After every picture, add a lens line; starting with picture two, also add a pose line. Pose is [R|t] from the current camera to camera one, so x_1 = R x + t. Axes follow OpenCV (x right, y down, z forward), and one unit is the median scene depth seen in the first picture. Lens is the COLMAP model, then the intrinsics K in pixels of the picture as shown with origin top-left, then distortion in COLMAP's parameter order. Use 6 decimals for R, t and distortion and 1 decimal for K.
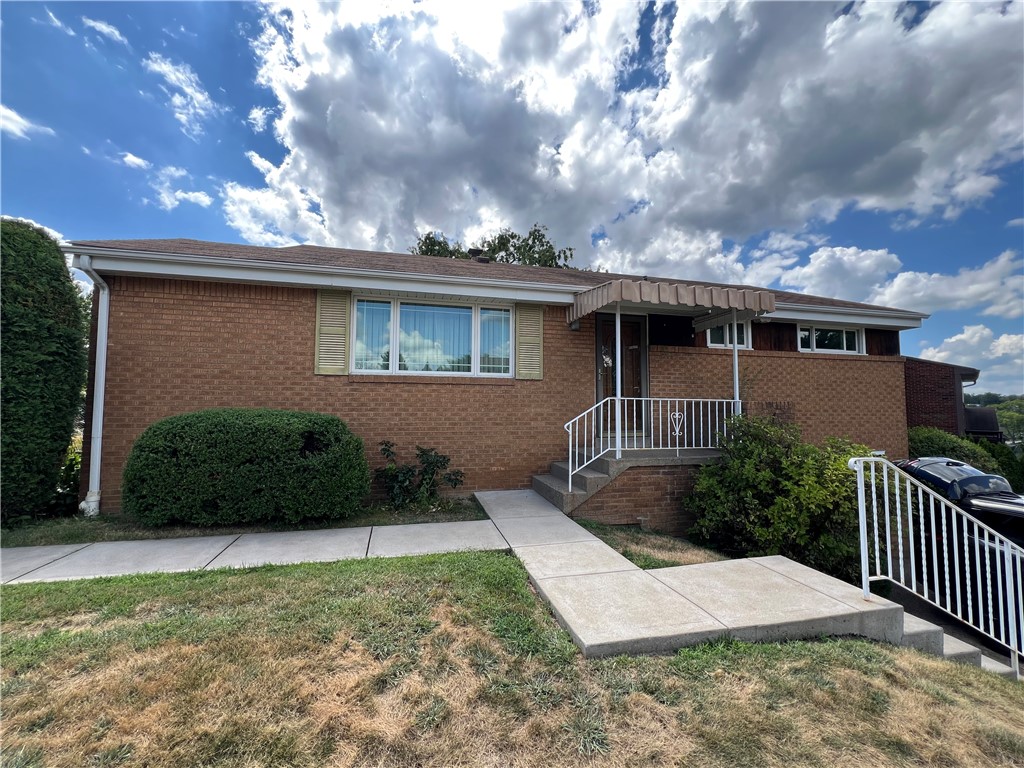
lens RADIAL K [[410.1, 0, 509.2], [0, 410.1, 381.8], [0, 0, 1]] dist [-0.005006, 0.000281]
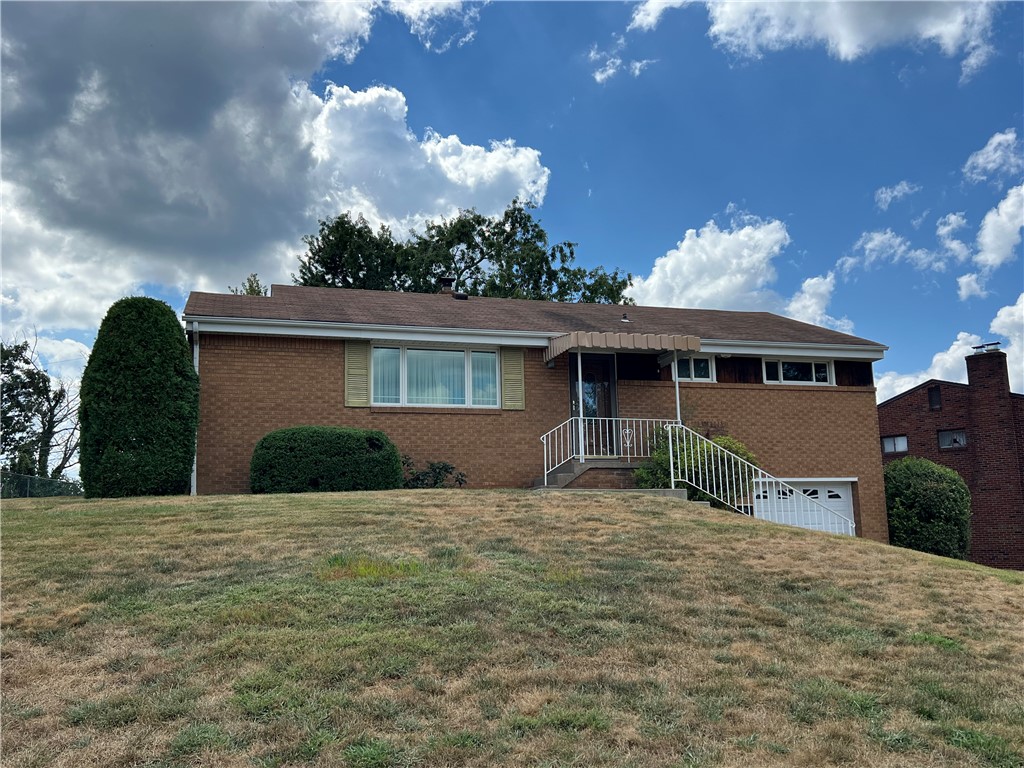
lens RADIAL K [[923.9, 0, 511.8], [0, 923.9, 386.0], [0, 0, 1]] dist [0.023971, 0.002904]
pose [[0.998396, -0.020859, 0.052627, -0.096782], [0.026491, 0.993722, -0.108698, 0.219477], [-0.050029, 0.109918, 0.992681, -1.690081]]
